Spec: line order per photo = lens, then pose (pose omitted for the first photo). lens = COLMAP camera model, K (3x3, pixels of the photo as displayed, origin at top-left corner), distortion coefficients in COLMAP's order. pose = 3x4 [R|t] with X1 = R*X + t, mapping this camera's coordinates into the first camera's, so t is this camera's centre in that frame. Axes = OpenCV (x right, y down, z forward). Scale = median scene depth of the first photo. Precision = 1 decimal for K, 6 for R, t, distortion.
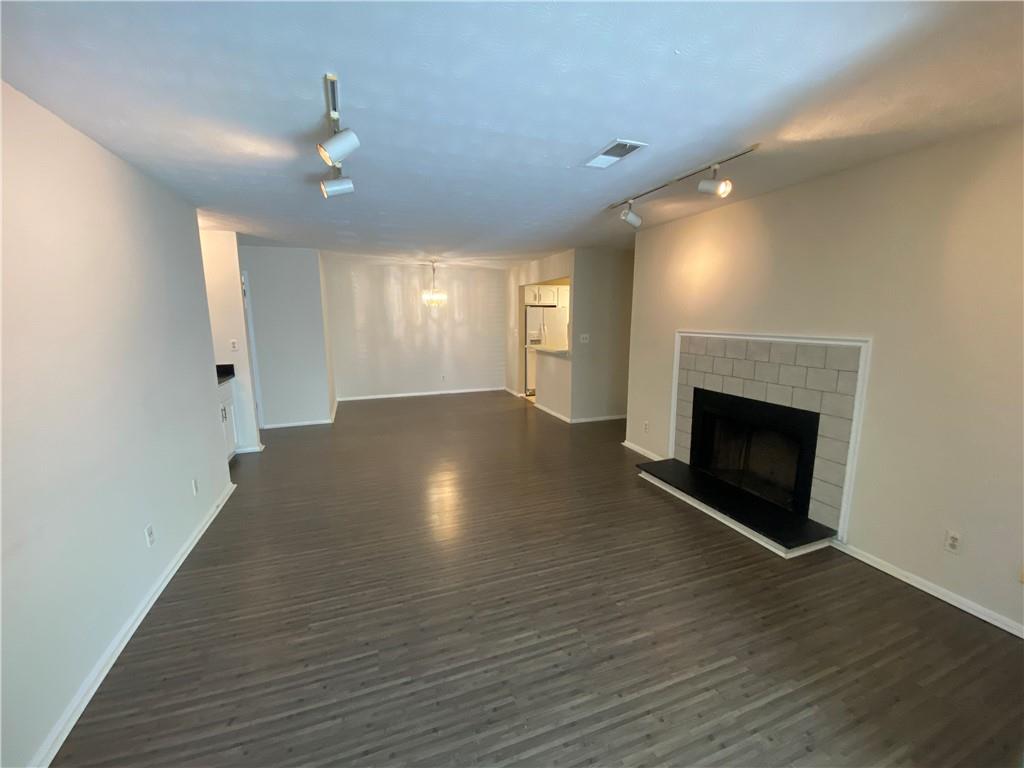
lens RADIAL K [[420.9, 0, 508.4], [0, 420.9, 385.0], [0, 0, 1]] dist [0.004208, -0.010119]
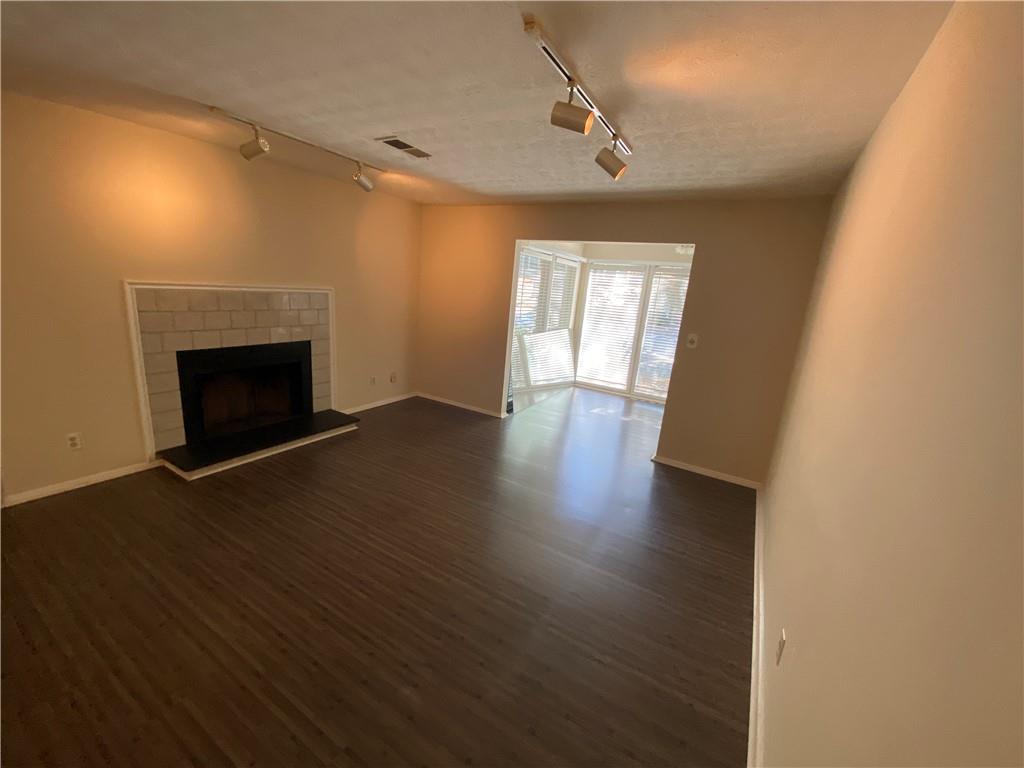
lens RADIAL K [[420.9, 0, 506.9], [0, 420.9, 385.2], [0, 0, 1]] dist [0.004208, -0.010119]
pose [[-0.626332, -0.234473, 0.743459, -0.593875], [0.045115, 0.941194, 0.334842, -0.180038], [-0.778250, 0.243263, -0.578921, 0.991442]]
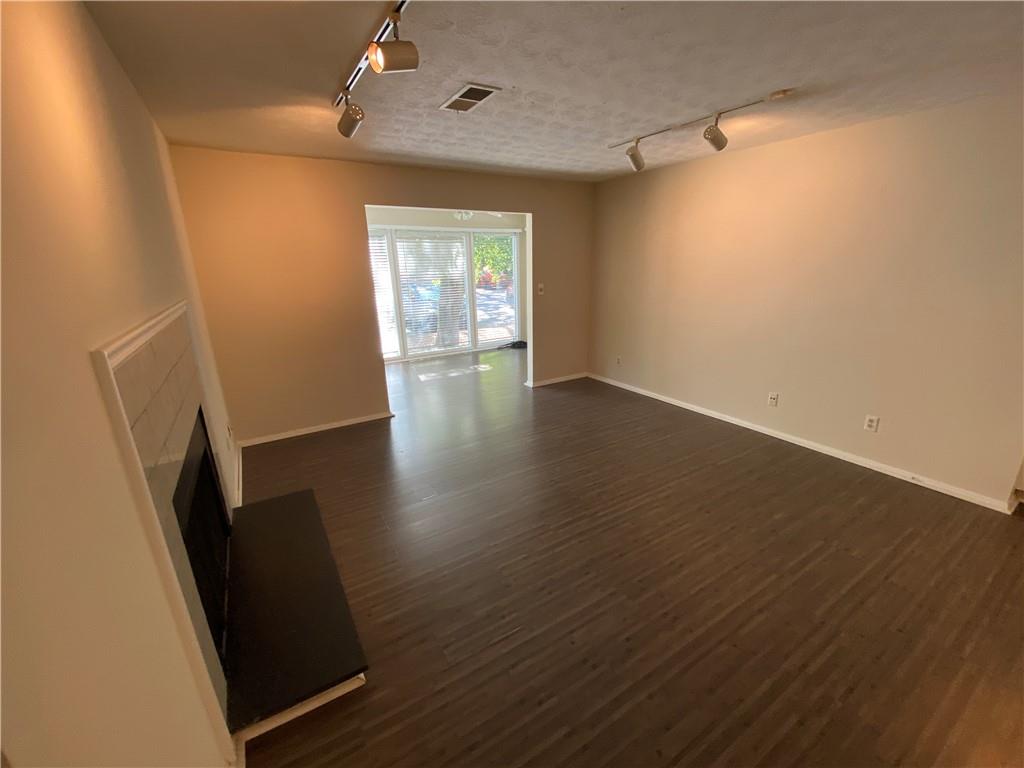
lens RADIAL K [[420.9, 0, 520.8], [0, 420.9, 386.6], [0, 0, 1]] dist [0.004208, -0.010119]
pose [[-0.977548, 0.081495, -0.194318, 0.244098], [-0.013330, 0.896419, 0.443007, -0.231320], [0.210293, 0.435651, -0.875206, 1.318444]]
